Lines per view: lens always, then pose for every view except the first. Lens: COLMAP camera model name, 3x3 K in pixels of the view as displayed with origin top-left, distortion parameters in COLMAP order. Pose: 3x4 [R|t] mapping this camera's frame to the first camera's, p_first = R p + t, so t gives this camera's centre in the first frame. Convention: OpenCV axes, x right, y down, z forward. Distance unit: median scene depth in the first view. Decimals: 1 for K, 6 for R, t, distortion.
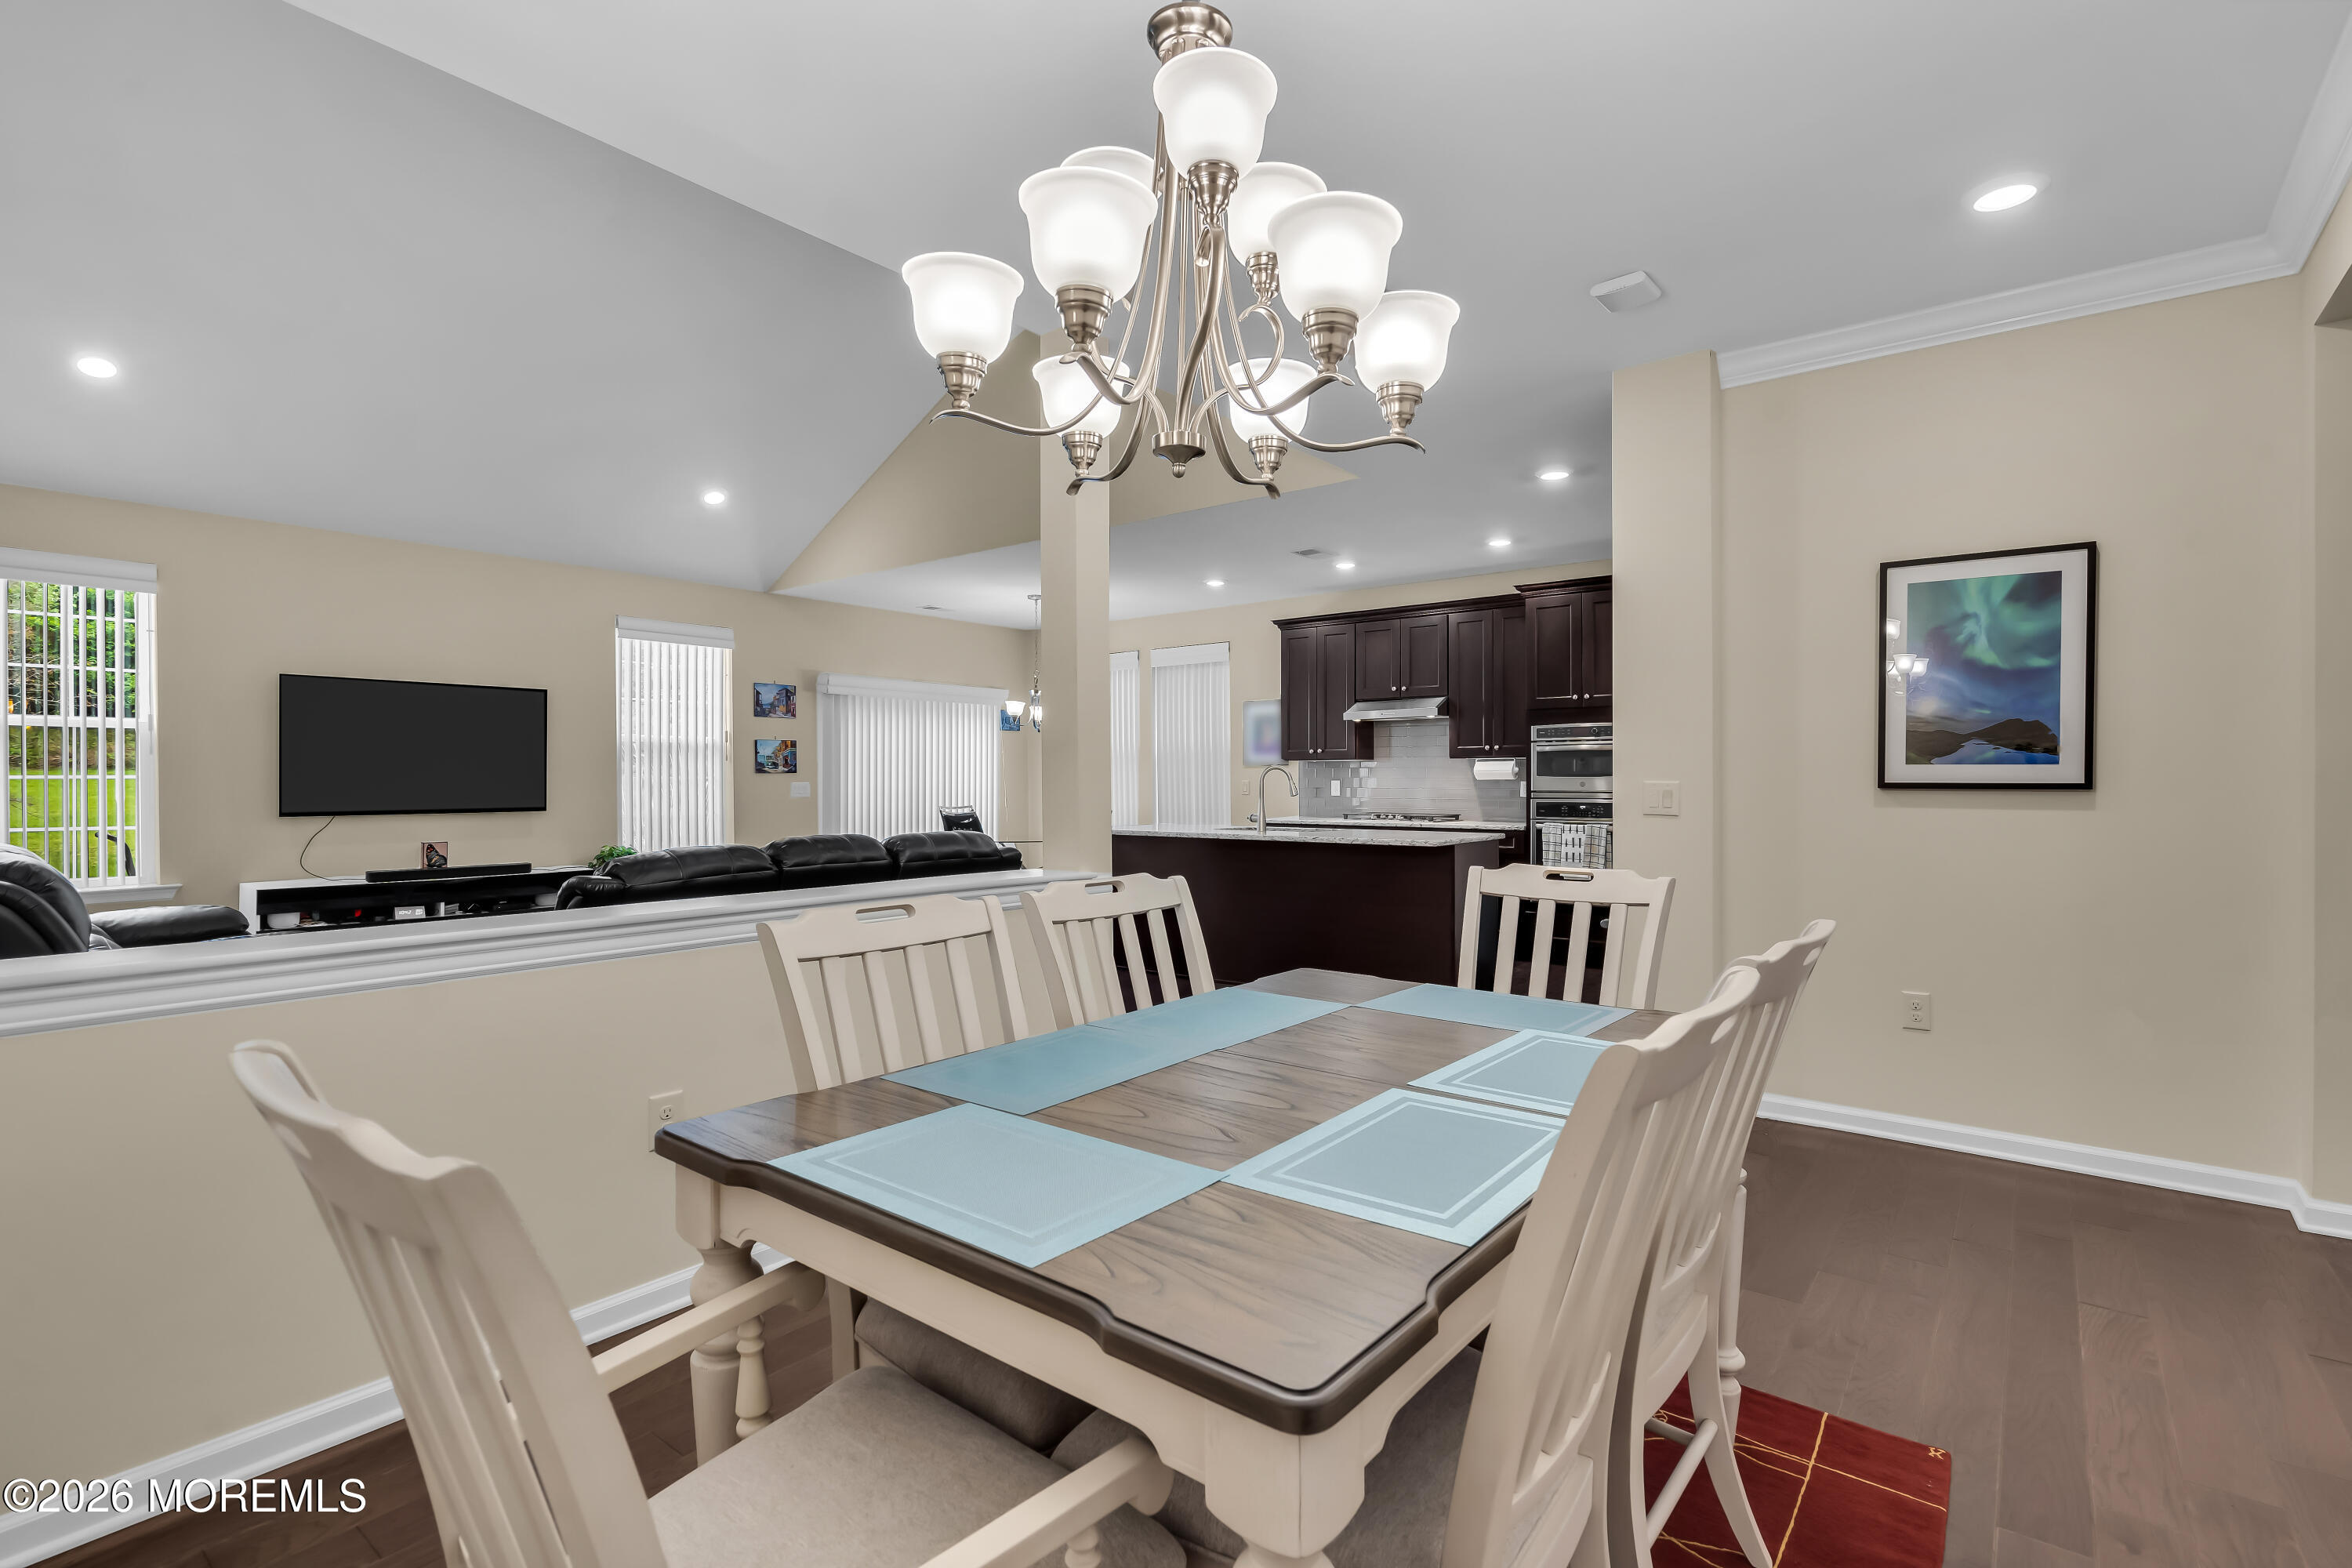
lens RADIAL K [[1093.1, 0, 1176.5], [0, 1093.1, 783.5], [0, 0, 1]] dist [0.001881, 0.000622]
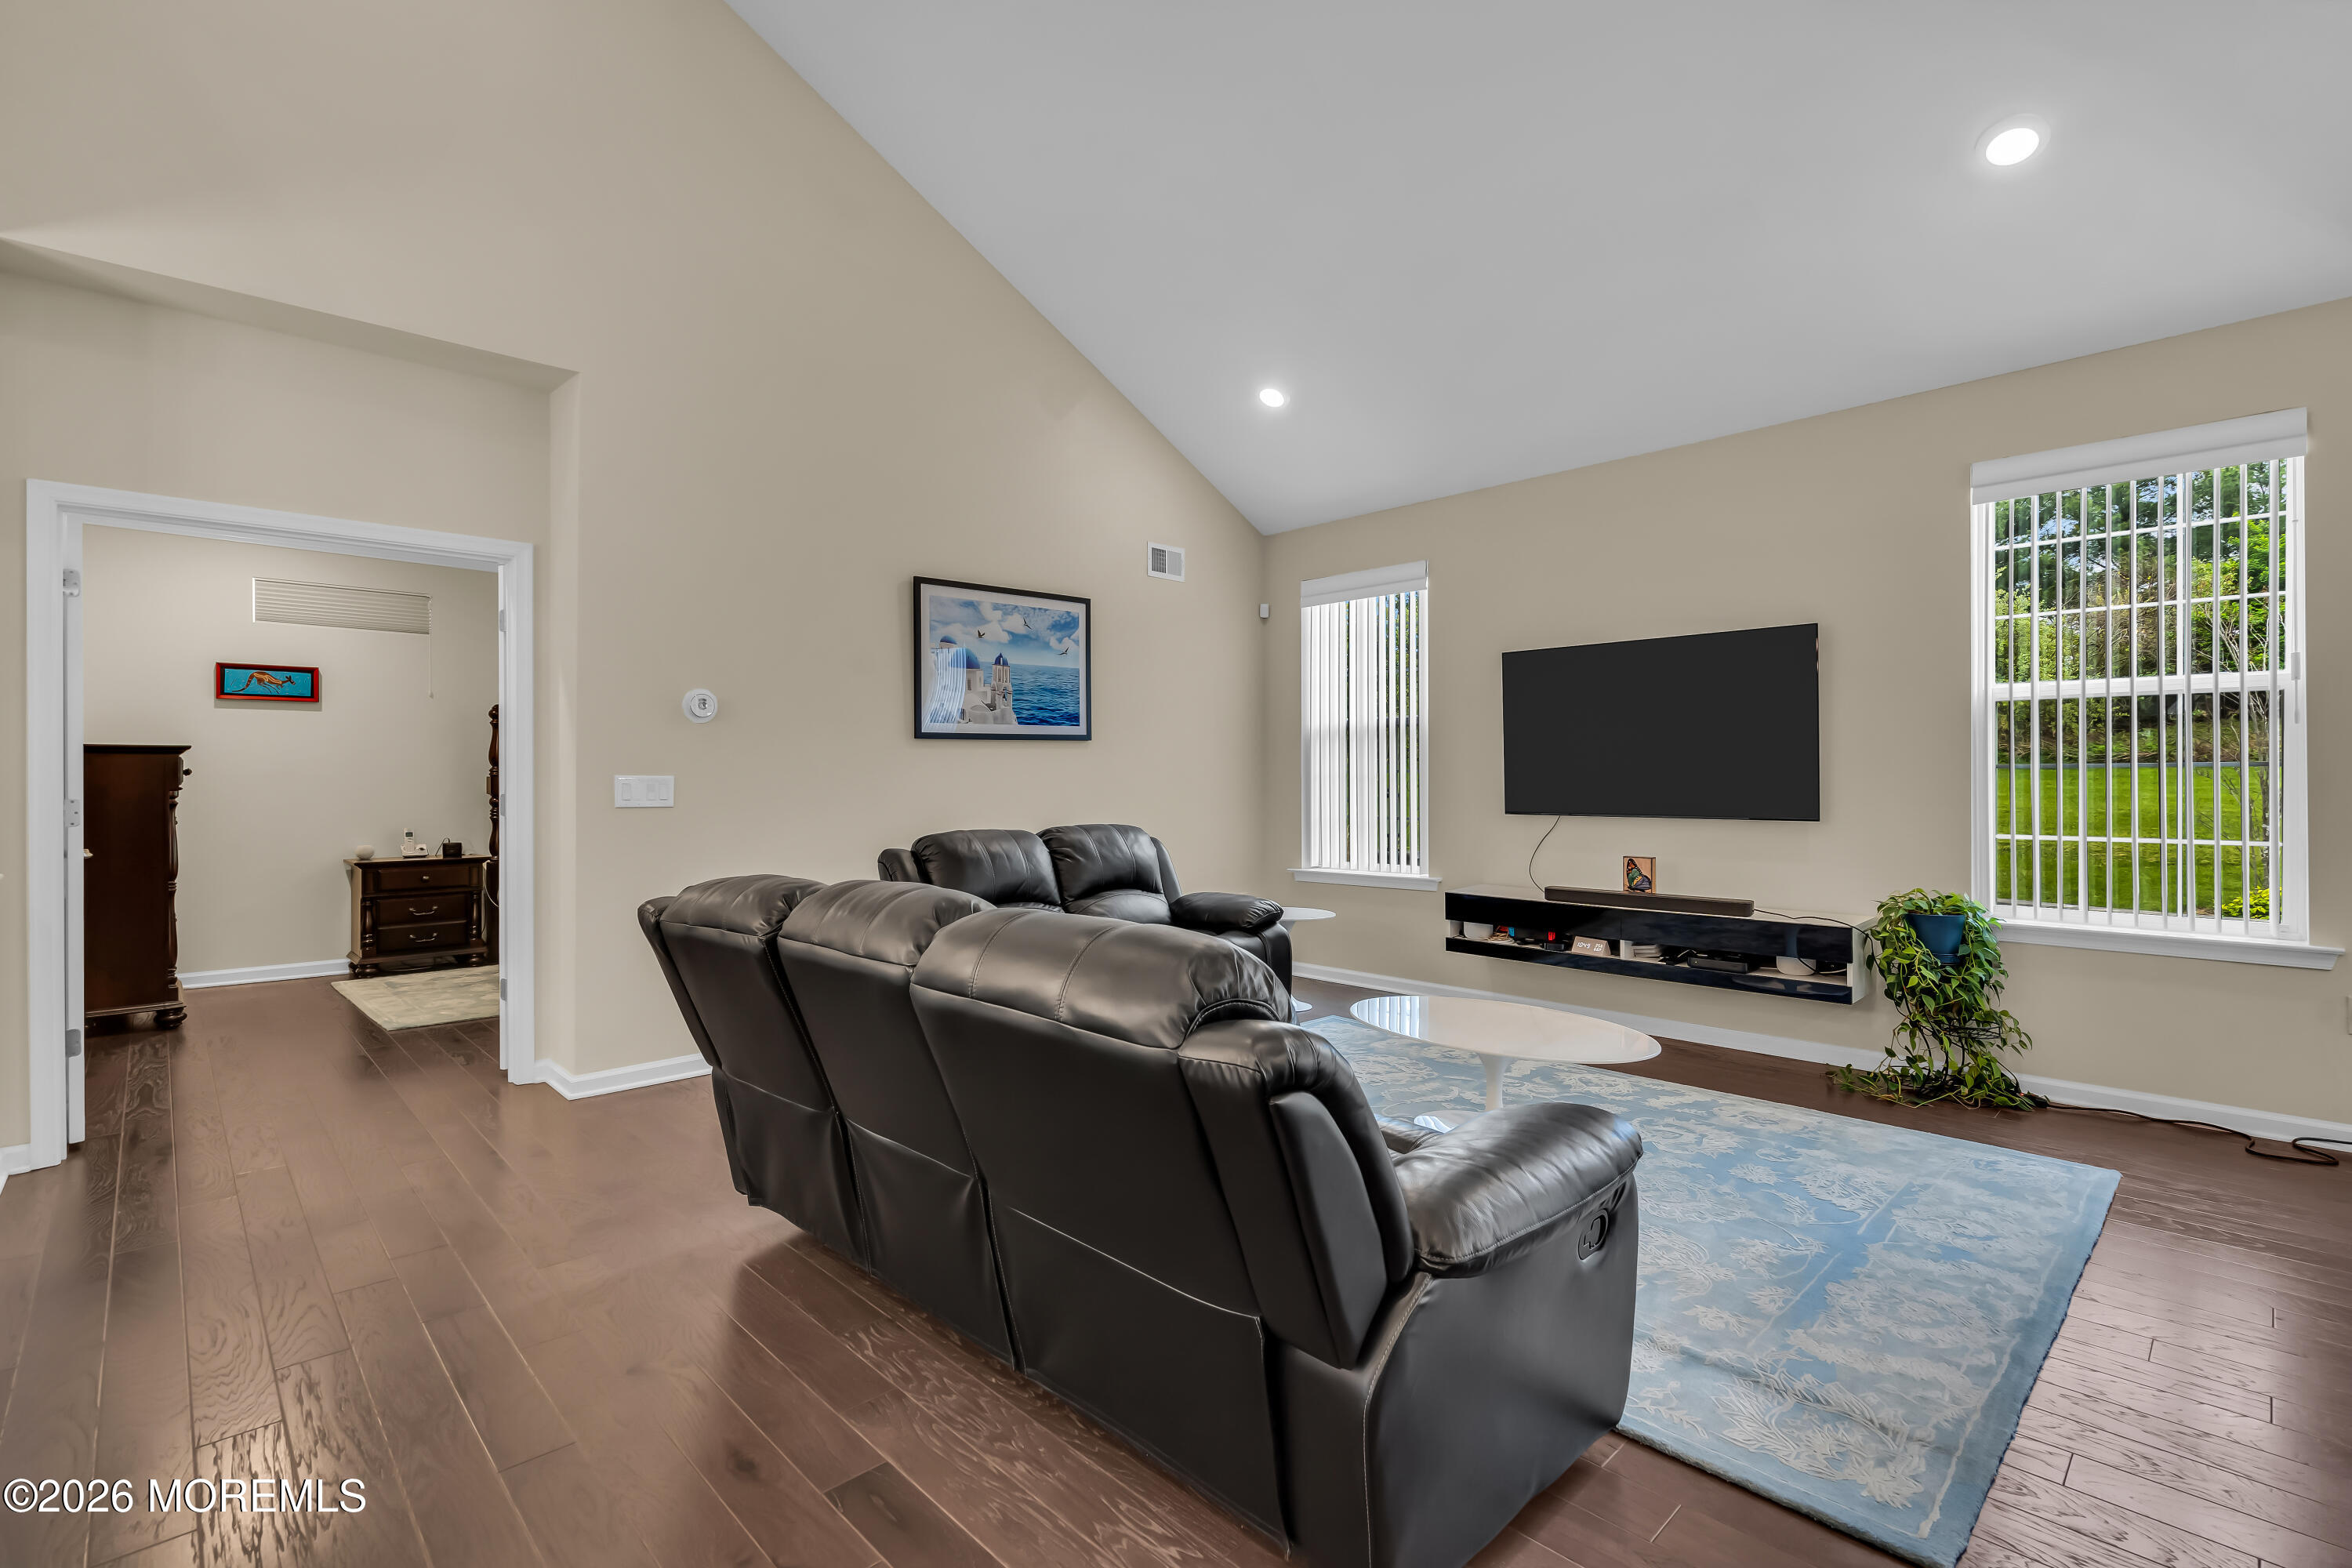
lens RADIAL K [[1058.3, 0, 1179.8], [0, 1058.3, 782.8], [0, 0, 1]] dist [-0.000859, 0.000402]
pose [[-0.125446, 0.005107, -0.992087, 0.051320], [-0.000005, 0.999987, 0.005148, 0.000391], [0.992100, 0.000651, -0.125445, 0.644933]]
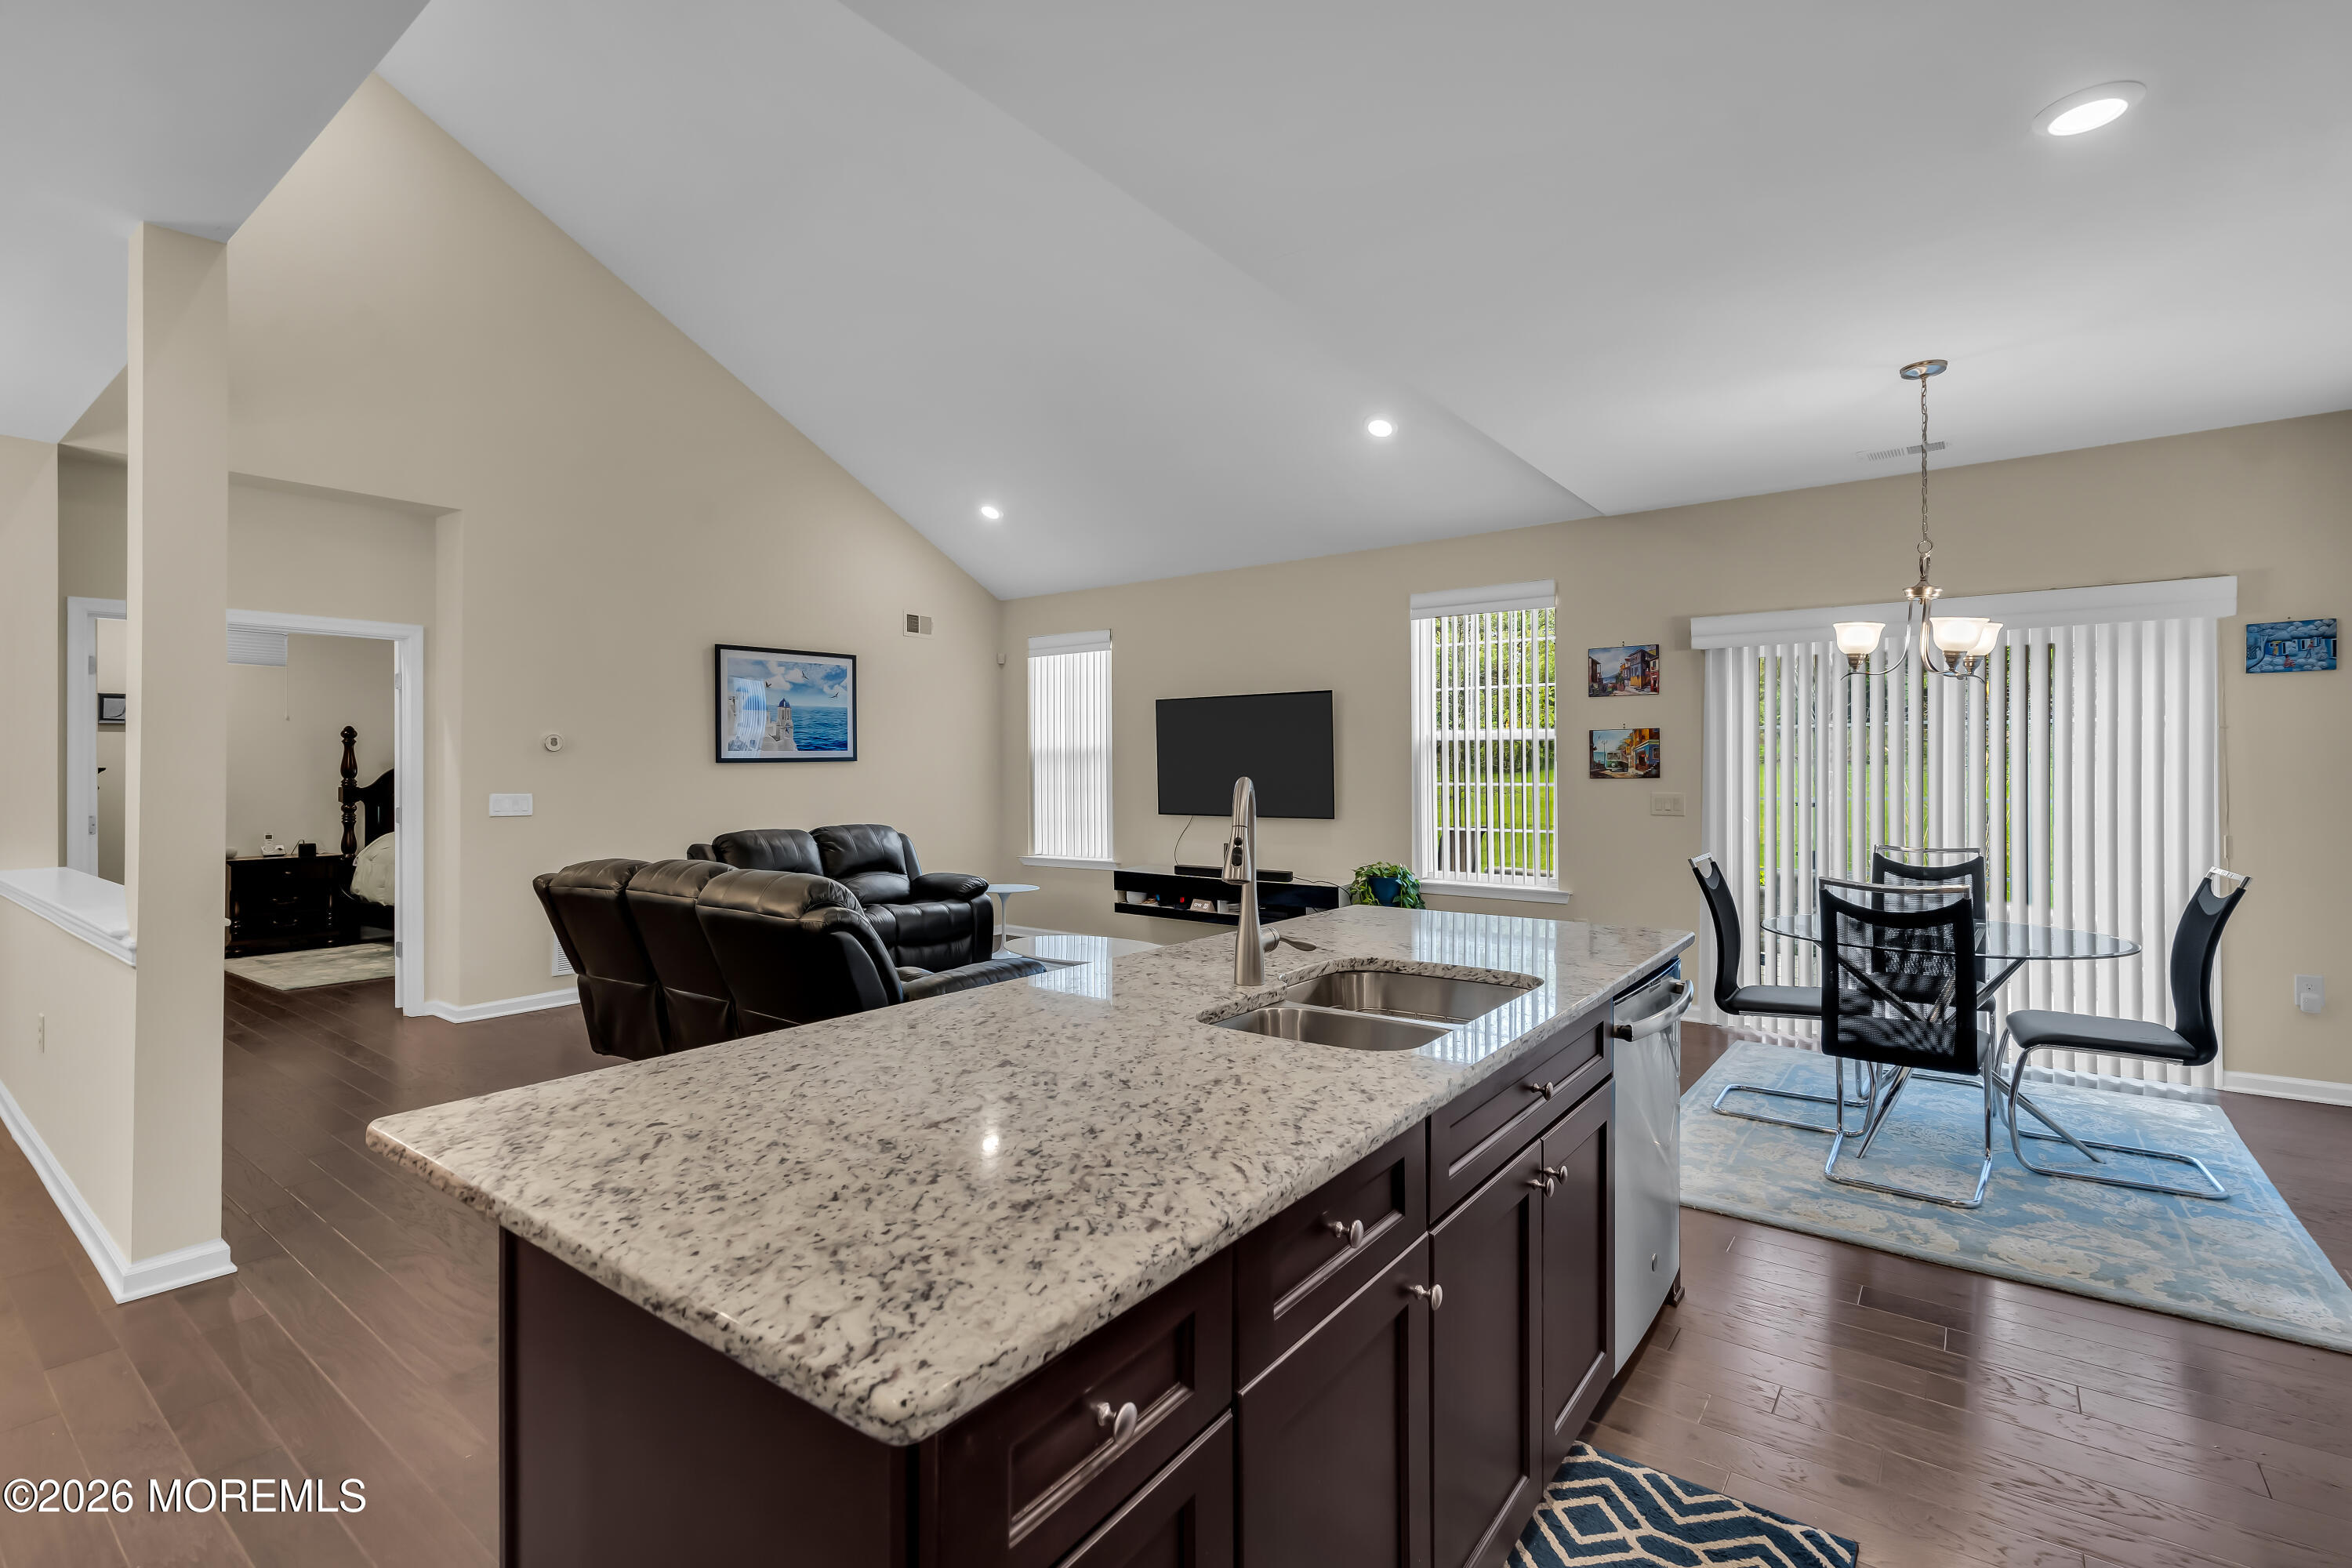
lens RADIAL K [[1062.9, 0, 1178.3], [0, 1062.9, 781.8], [0, 0, 1]] dist [-0.002503, -0.000010]
pose [[0.020713, 0.011611, -0.999718, 0.302301], [0.000915, 0.999932, 0.011633, -0.016219], [0.999785, -0.001155, 0.020701, 0.760293]]
